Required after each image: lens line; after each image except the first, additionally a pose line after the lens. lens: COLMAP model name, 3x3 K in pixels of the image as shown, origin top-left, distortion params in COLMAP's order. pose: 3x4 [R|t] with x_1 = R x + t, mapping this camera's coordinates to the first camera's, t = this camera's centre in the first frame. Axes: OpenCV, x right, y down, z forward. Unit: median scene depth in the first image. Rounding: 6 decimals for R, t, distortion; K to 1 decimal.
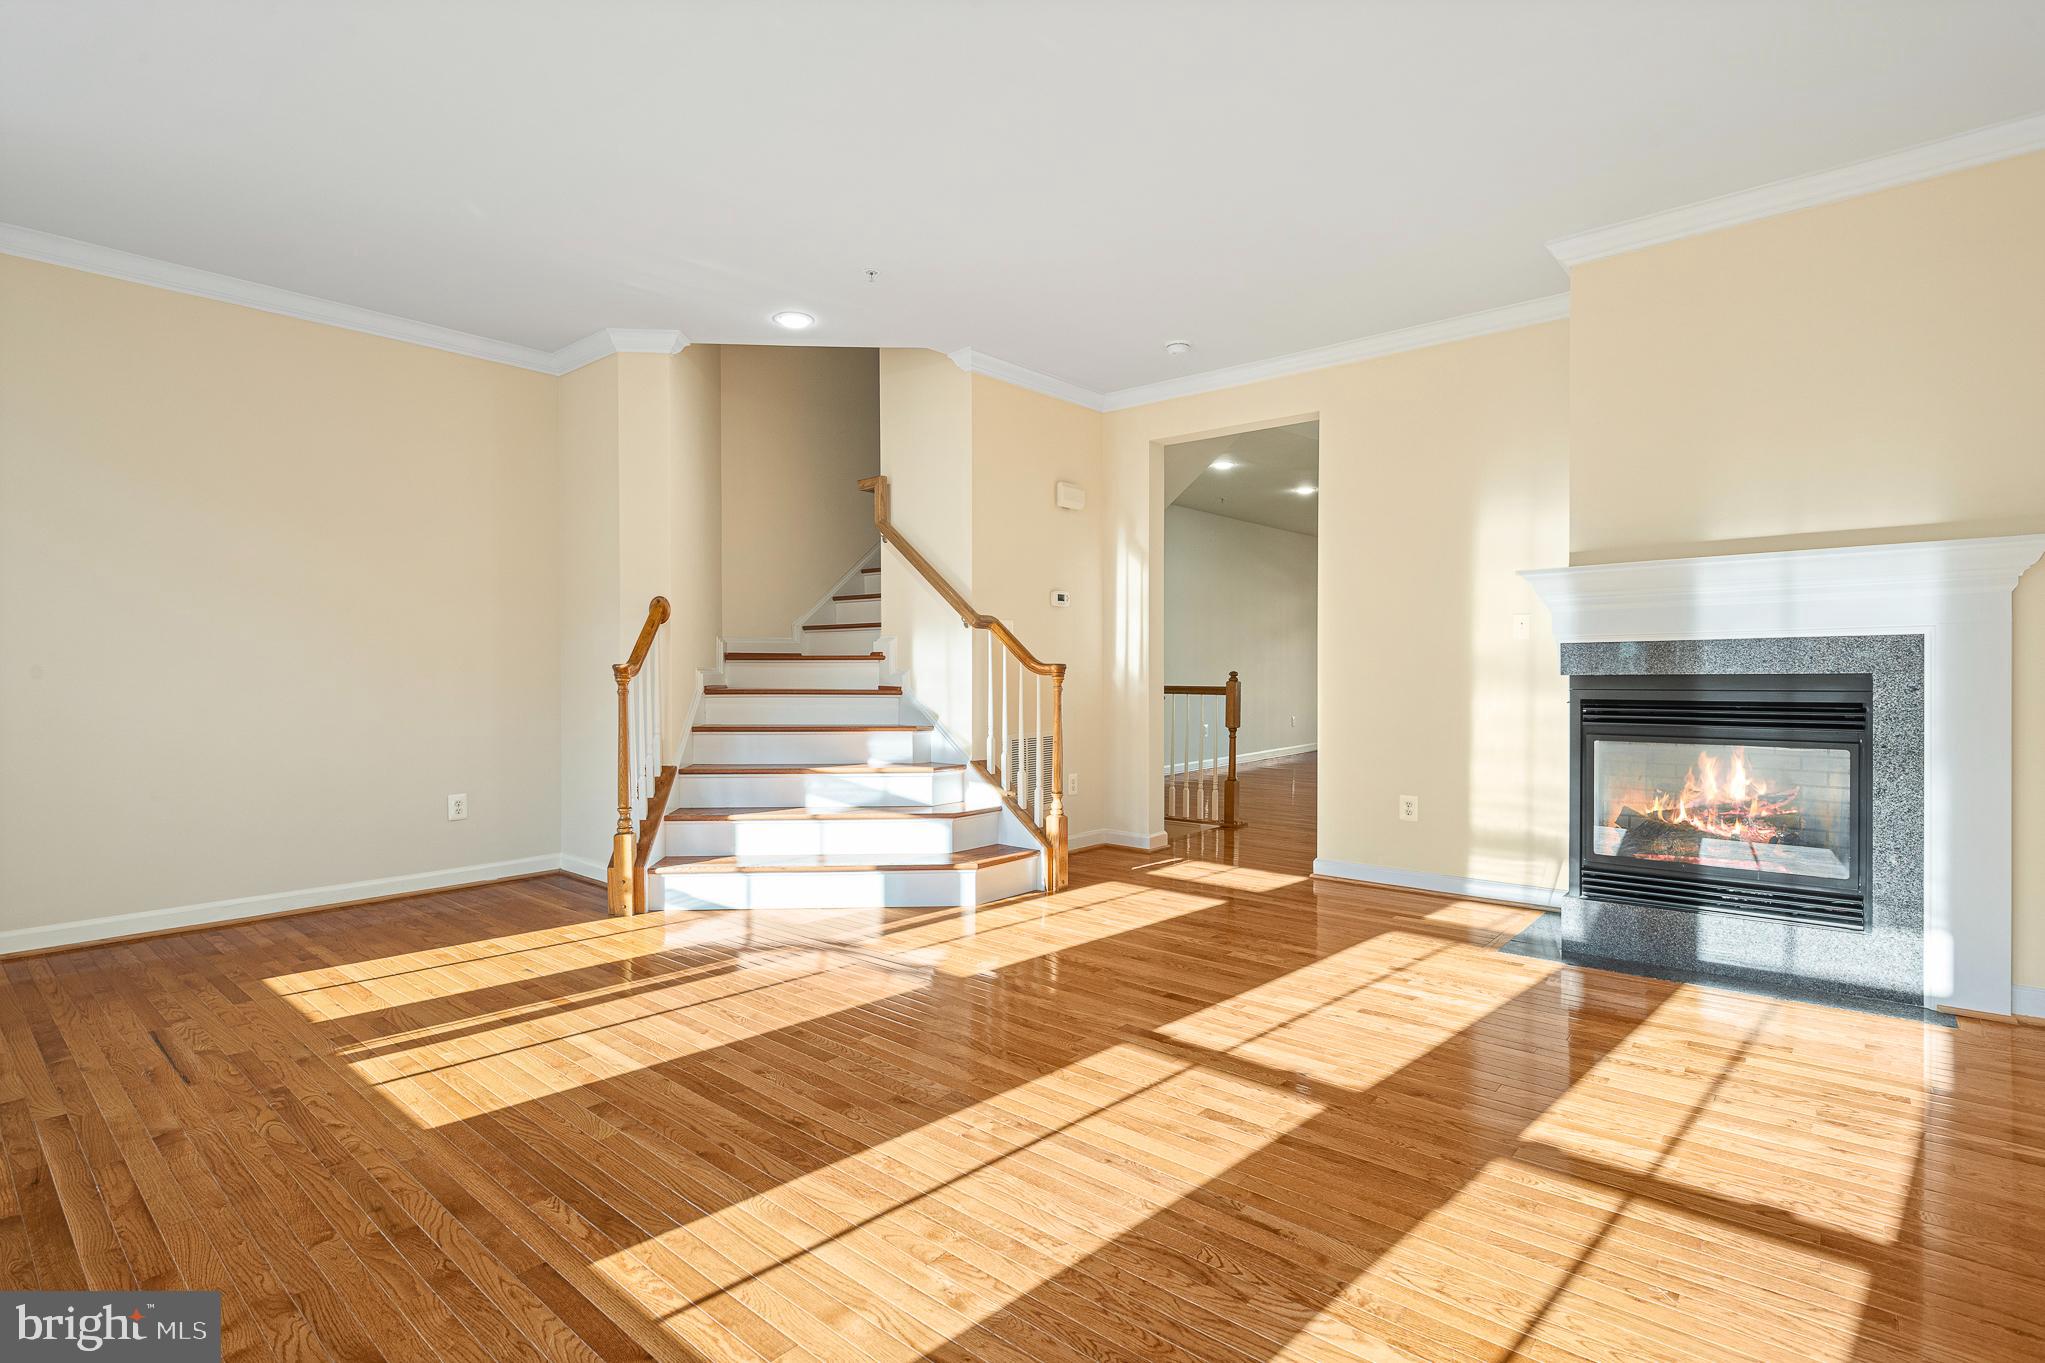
lens RADIAL K [[1032.3, 0, 1017.3], [0, 1032.3, 682.5], [0, 0, 1]] dist [0.003166, 0.002117]
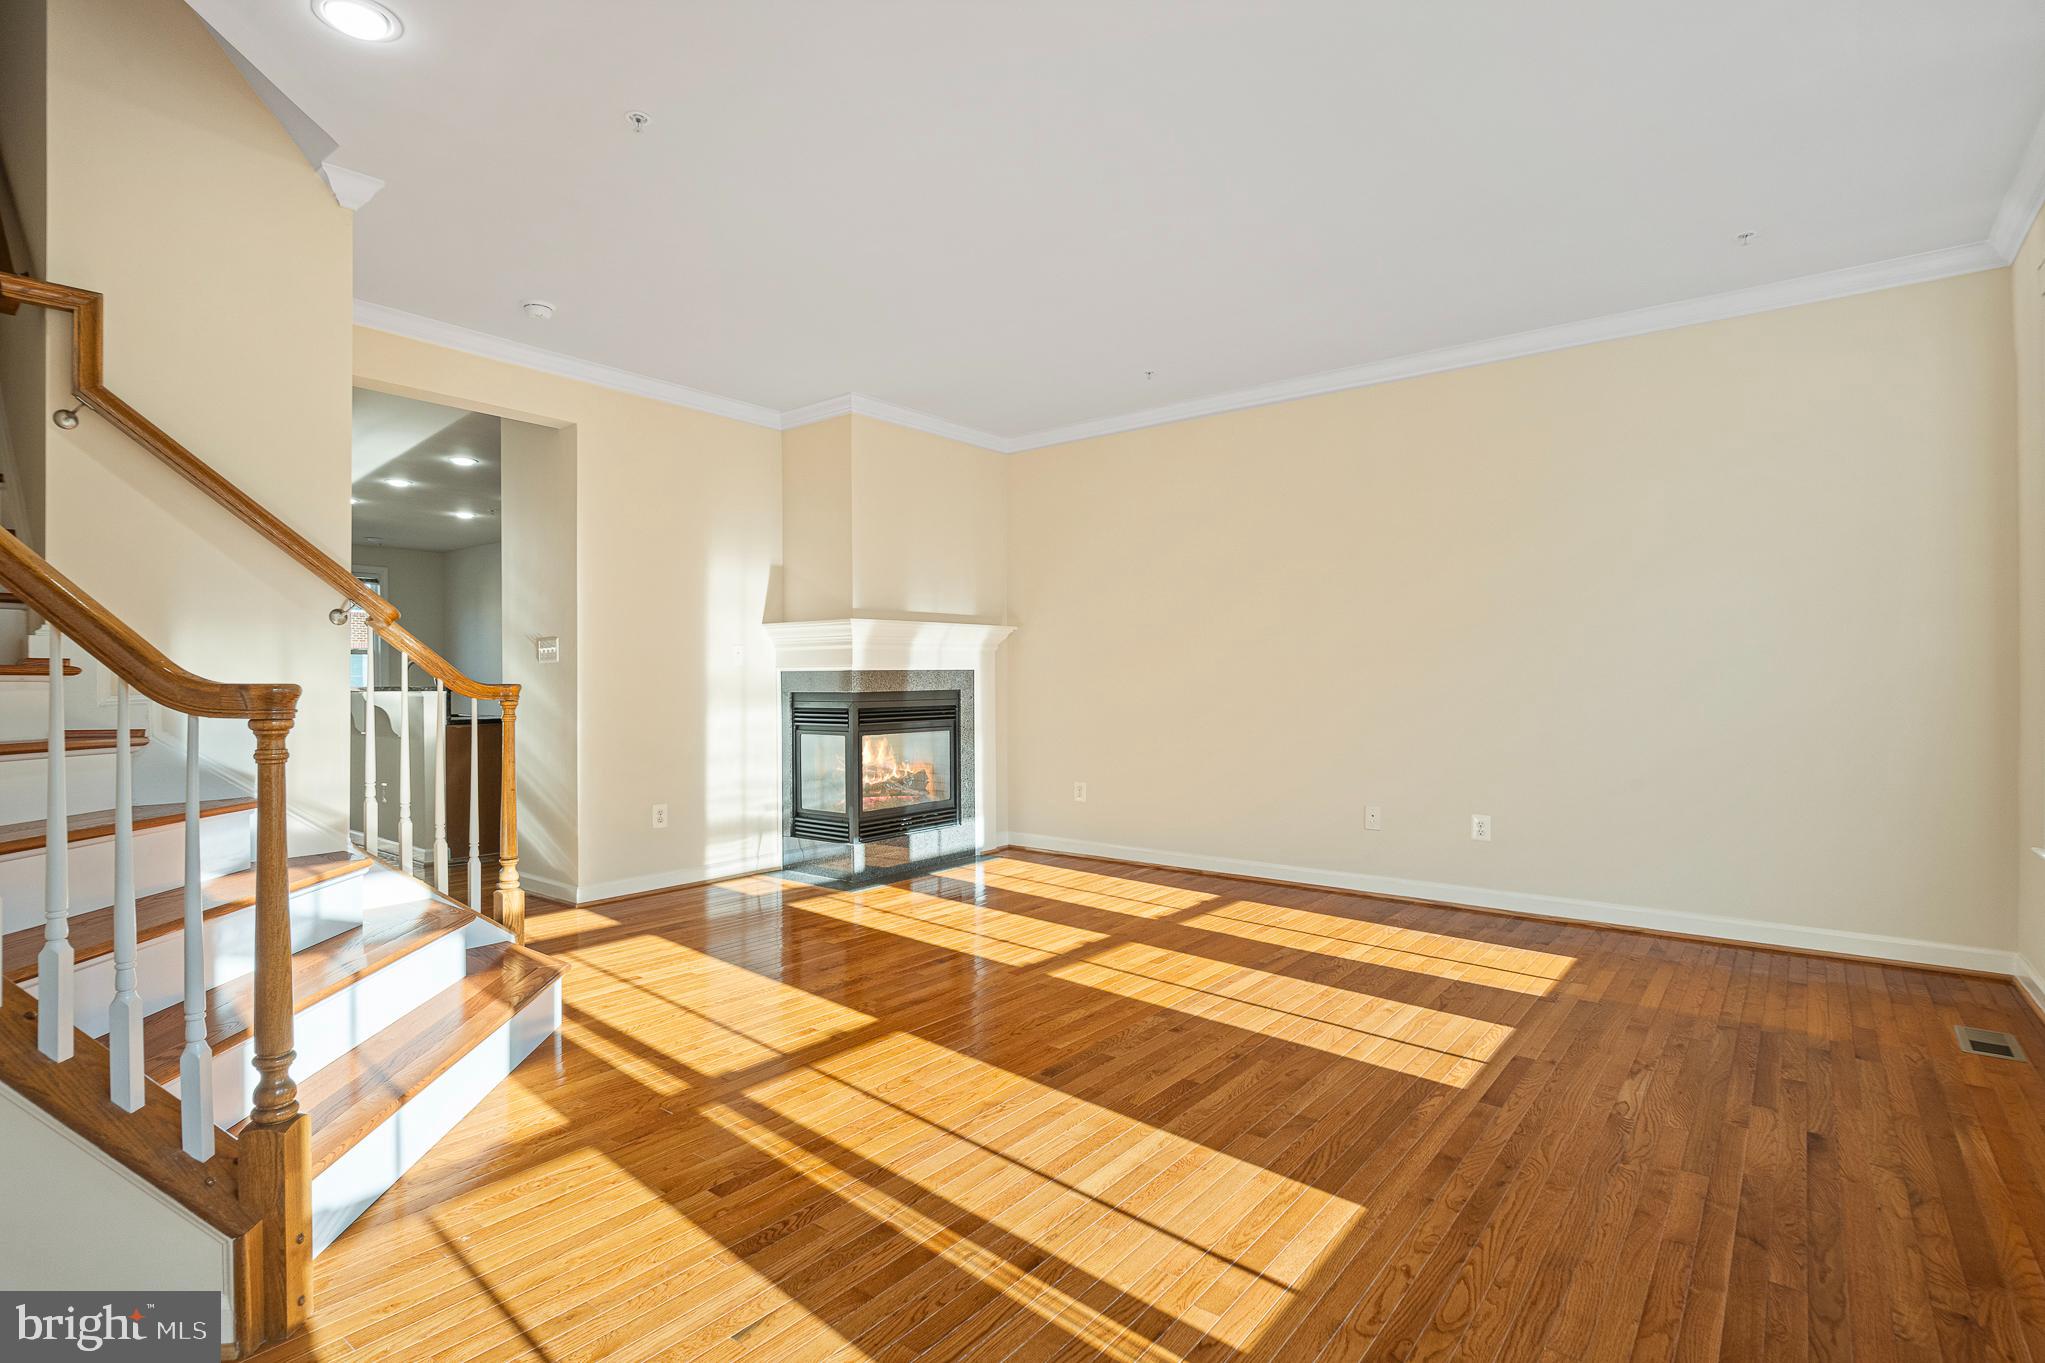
lens RADIAL K [[1032.3, 0, 1017.3], [0, 1032.3, 682.5], [0, 0, 1]] dist [0.003166, 0.002117]
pose [[-0.084322, 0.004037, 0.996430, -1.127229], [0.018616, 0.999824, -0.002475, -0.015593], [-0.996265, 0.018341, -0.084382, 1.077632]]
